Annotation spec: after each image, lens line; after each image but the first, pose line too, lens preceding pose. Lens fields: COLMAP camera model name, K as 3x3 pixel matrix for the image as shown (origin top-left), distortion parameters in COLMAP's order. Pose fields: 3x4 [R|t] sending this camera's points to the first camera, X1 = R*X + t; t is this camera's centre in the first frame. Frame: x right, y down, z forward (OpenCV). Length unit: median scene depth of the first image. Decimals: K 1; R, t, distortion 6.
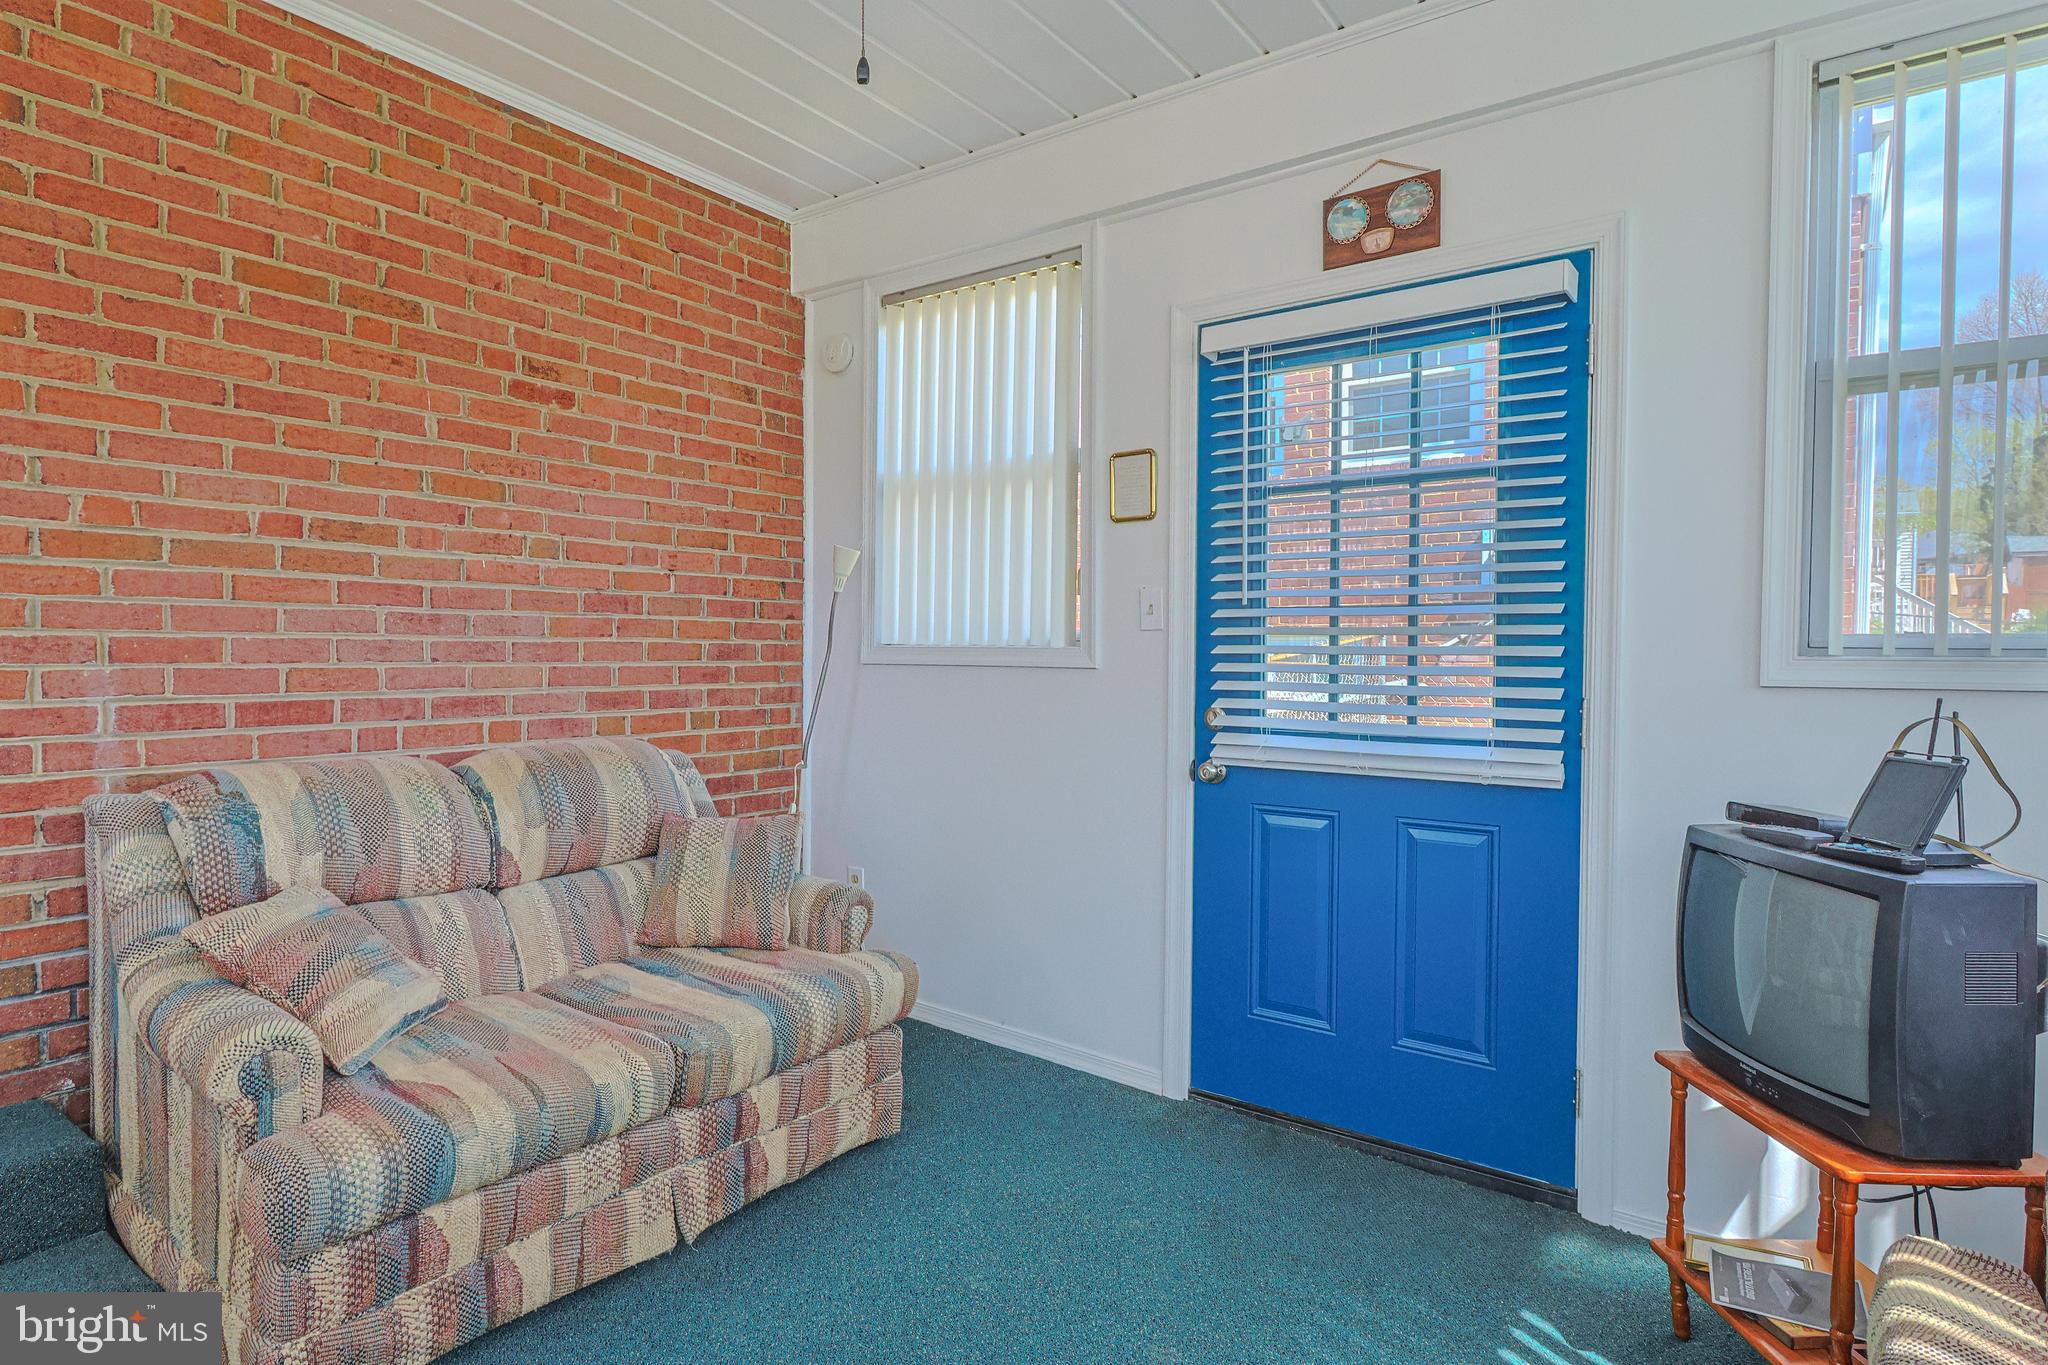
lens RADIAL K [[1091.4, 0, 996.9], [0, 1091.4, 681.7], [0, 0, 1]] dist [-0.003919, 0.000053]
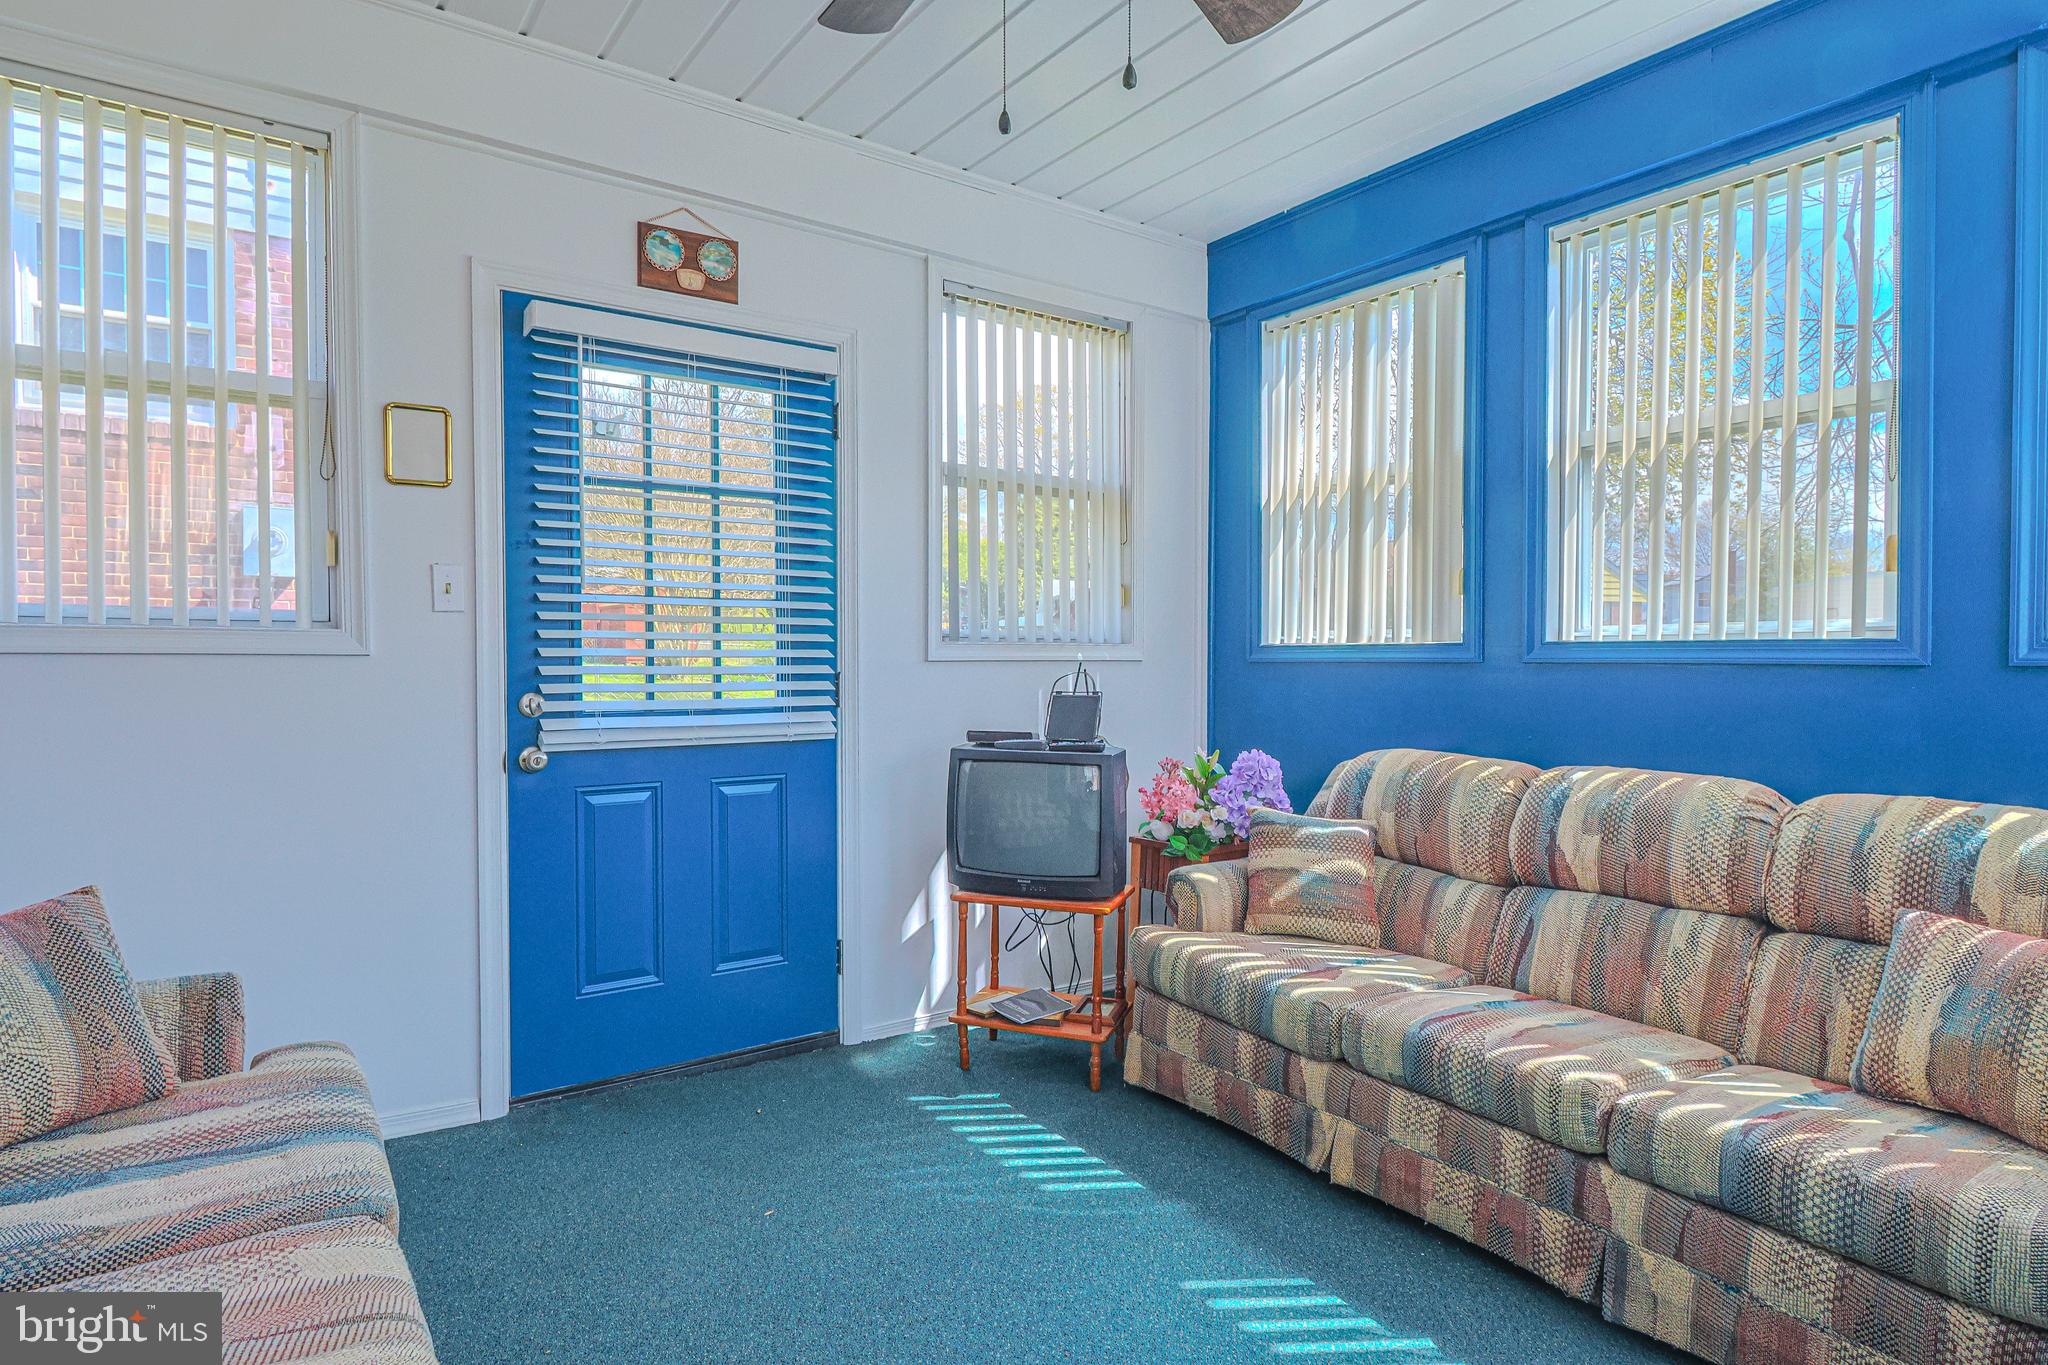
lens RADIAL K [[1091.4, 0, 996.9], [0, 1091.4, 681.7], [0, 0, 1]] dist [-0.003919, 0.000053]
pose [[0.318844, -0.027657, 0.947403, -0.648286], [0.025000, 0.999472, 0.020764, 0.003236], [-0.947477, 0.017064, 0.319367, 0.334596]]
